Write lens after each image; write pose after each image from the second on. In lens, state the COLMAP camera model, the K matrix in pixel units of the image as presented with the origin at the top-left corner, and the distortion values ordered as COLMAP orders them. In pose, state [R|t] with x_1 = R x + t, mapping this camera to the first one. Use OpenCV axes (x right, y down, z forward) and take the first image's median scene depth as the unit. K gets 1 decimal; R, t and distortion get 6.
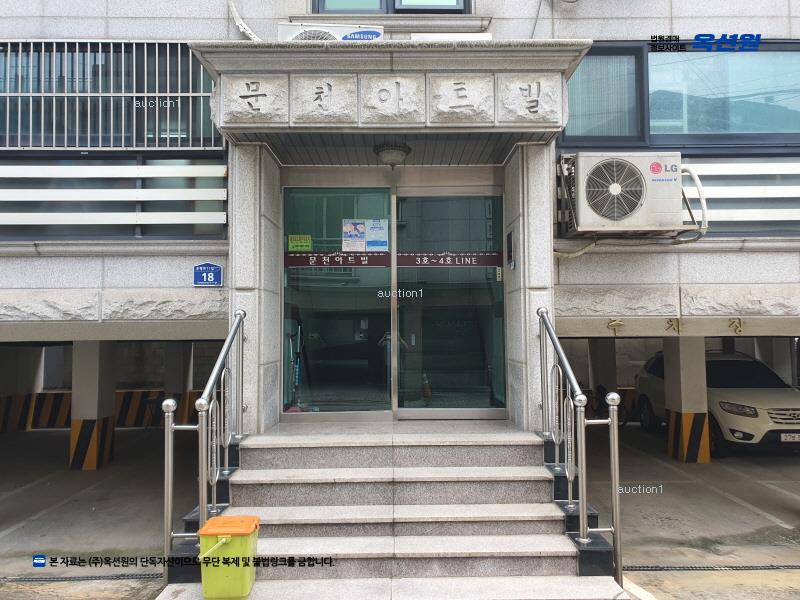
lens RADIAL K [[627.8, 0, 395.4], [0, 627.8, 301.1], [0, 0, 1]] dist [0.011312, 0.004510]
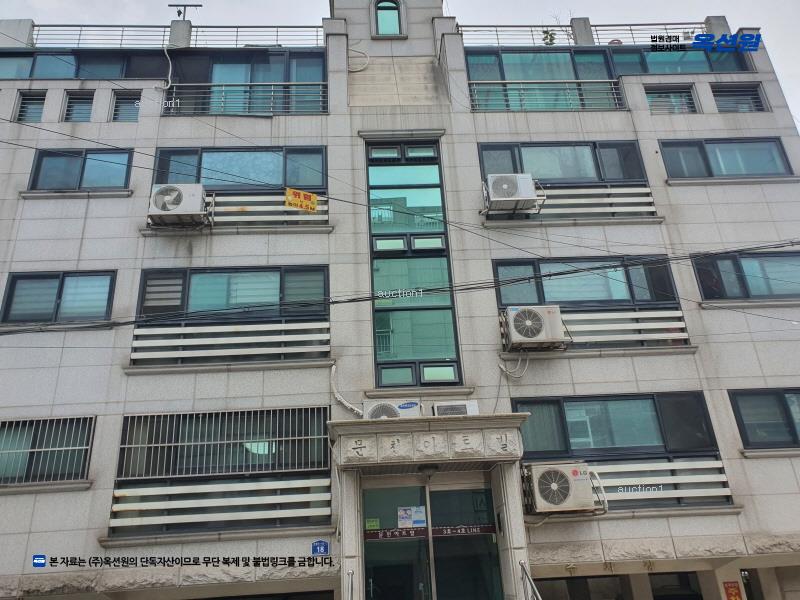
lens RADIAL K [[627.8, 0, 395.4], [0, 627.8, 301.1], [0, 0, 1]] dist [0.011312, 0.004510]
pose [[0.998242, -0.027294, 0.052619, -0.169789], [0.044595, 0.930604, -0.363300, -0.035671], [-0.039052, 0.365008, 0.930185, -0.784971]]
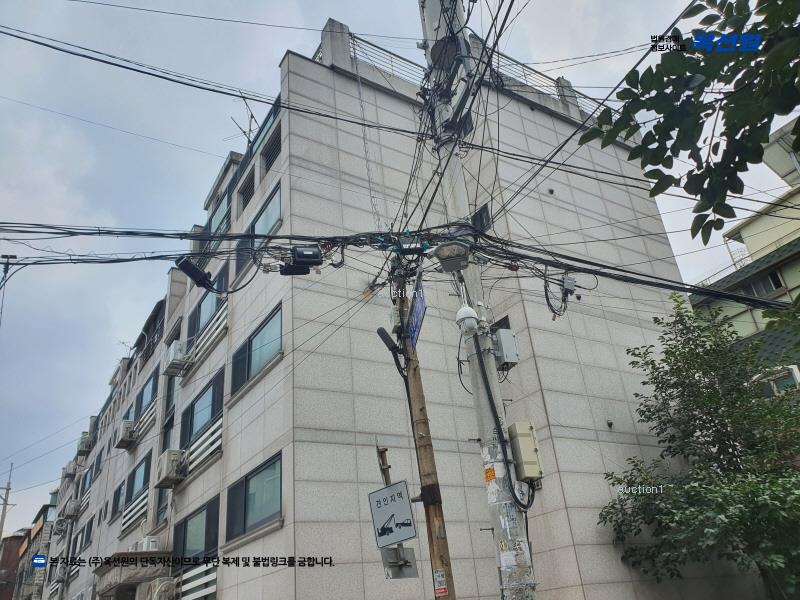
lens RADIAL K [[625.3, 0, 418.5], [0, 625.3, 302.3], [0, 0, 1]] dist [0.006911, 0.013458]
pose [[0.537350, -0.436825, -0.721414, 2.977943], [0.144914, 0.890507, -0.431273, -0.001528], [0.830815, 0.127202, 0.541817, 0.374282]]
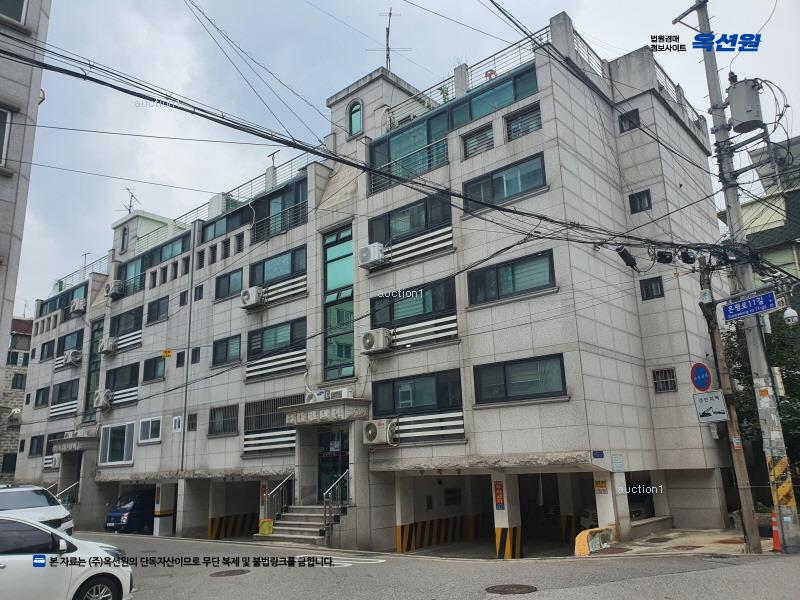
lens RADIAL K [[622.3, 0, 400.8], [0, 622.3, 309.5], [0, 0, 1]] dist [0.050926, -0.002379]
pose [[0.753655, -0.183878, -0.631025, 2.554273], [0.061997, 0.975677, -0.210262, -0.098482], [0.654339, 0.119343, 0.746724, -1.394563]]
